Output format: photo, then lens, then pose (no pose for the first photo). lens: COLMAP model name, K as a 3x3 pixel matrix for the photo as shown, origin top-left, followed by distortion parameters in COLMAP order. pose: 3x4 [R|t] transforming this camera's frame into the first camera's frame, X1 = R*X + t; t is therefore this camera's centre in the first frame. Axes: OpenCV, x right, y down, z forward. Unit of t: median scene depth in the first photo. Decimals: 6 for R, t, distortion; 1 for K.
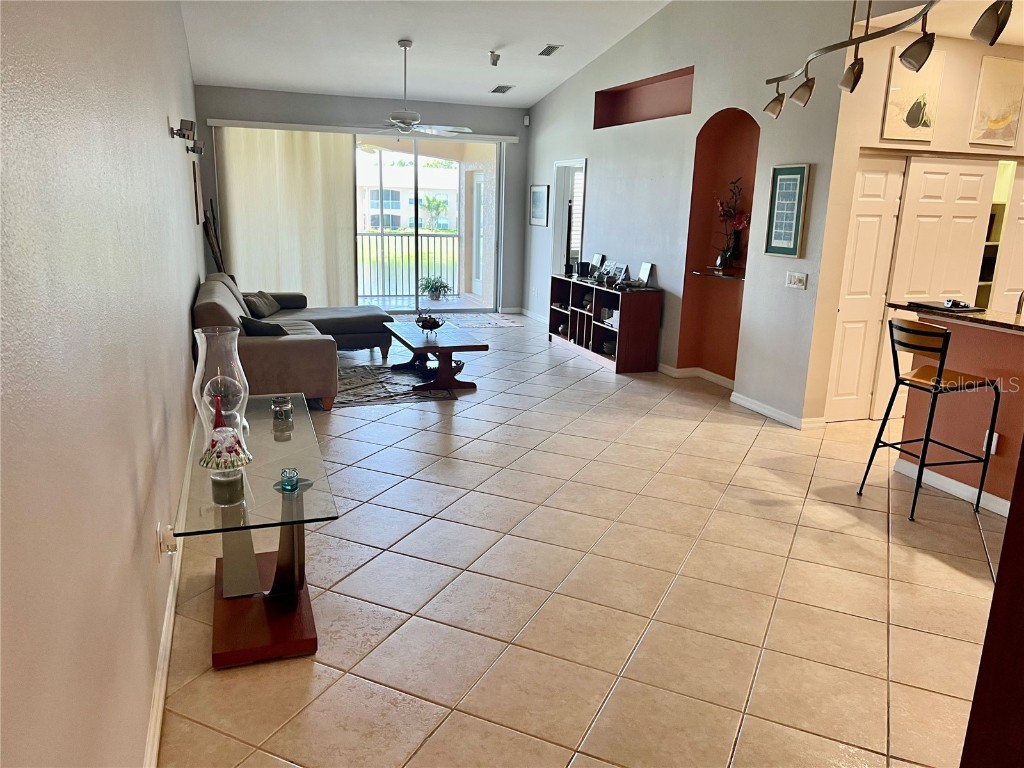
lens RADIAL K [[766.6, 0, 513.4], [0, 766.6, 382.8], [0, 0, 1]] dist [0.085259, -0.109797]
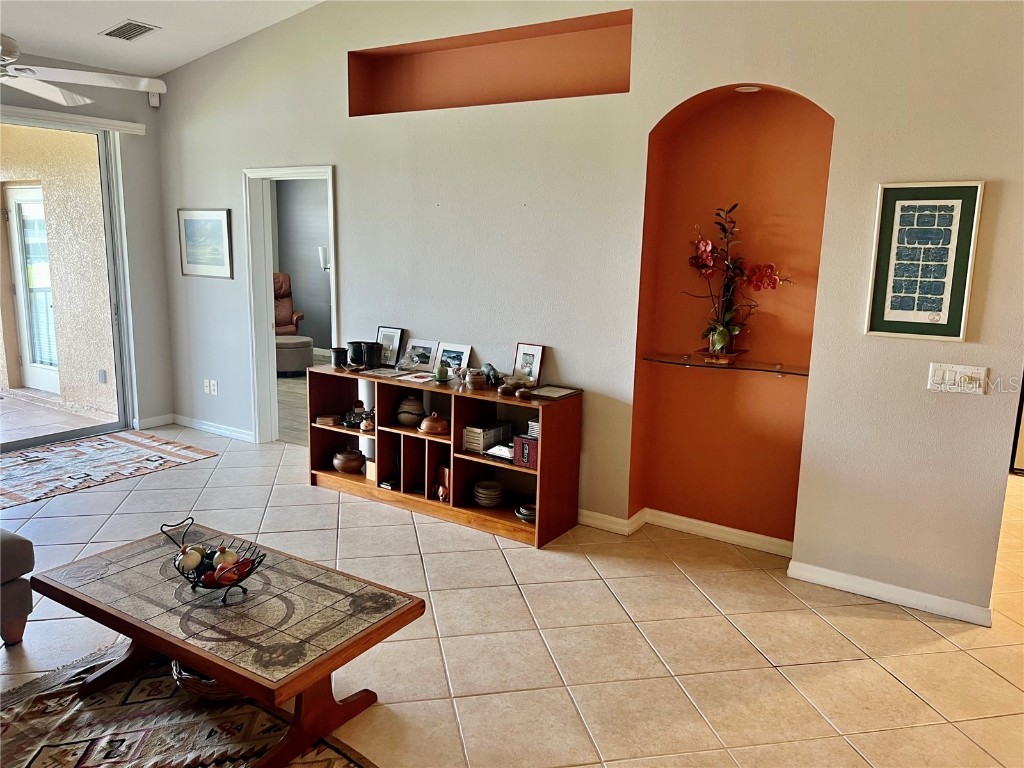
lens RADIAL K [[766.6, 0, 513.4], [0, 766.6, 382.8], [0, 0, 1]] dist [0.085259, -0.109797]
pose [[0.801331, -0.117542, 0.586560, -0.209544], [0.137159, 0.990487, 0.011107, -0.151889], [-0.582286, 0.071552, 0.809829, 0.601312]]
